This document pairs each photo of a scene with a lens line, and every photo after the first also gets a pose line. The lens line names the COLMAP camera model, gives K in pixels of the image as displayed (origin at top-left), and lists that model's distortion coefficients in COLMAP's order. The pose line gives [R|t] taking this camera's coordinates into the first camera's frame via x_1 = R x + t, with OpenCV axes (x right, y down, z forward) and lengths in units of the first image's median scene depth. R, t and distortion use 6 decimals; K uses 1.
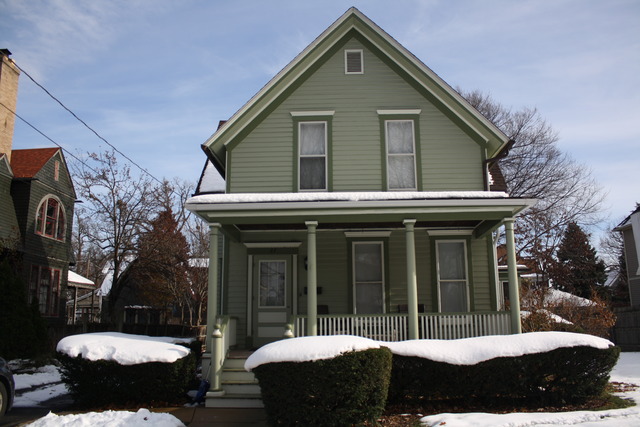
lens RADIAL K [[513.7, 0, 302.6], [0, 513.7, 213.1], [0, 0, 1]] dist [-0.100177, 0.008631]
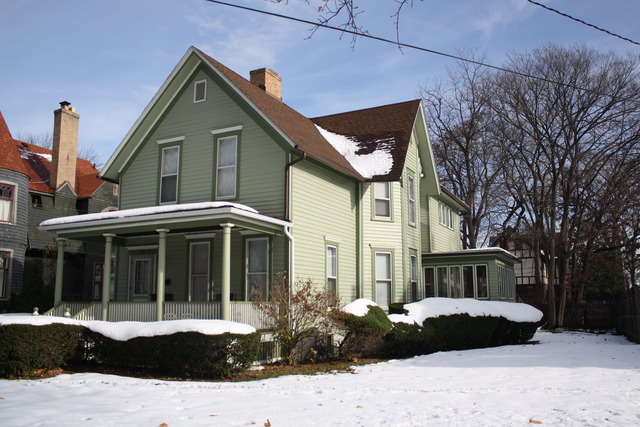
lens RADIAL K [[534.2, 0, 320.0], [0, 534.2, 213.5], [0, 0, 1]] dist [-0.111467, 0.001367]
pose [[0.916816, -0.065544, -0.393894, 0.892736], [0.083630, 0.996077, 0.028908, -0.025619], [0.390454, -0.059445, 0.918701, -0.050498]]
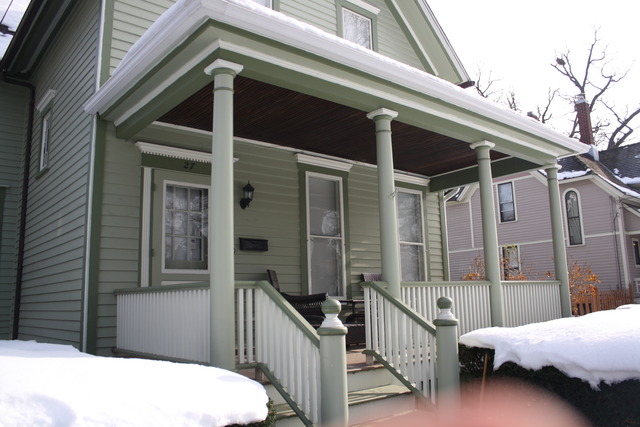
lens RADIAL K [[534.2, 0, 320.0], [0, 534.2, 213.5], [0, 0, 1]] dist [-0.111467, 0.001367]
pose [[0.731588, 0.099133, 0.674501, -0.323458], [-0.112398, 0.993371, -0.024088, 0.120430], [-0.672418, -0.058190, 0.737880, 0.505573]]
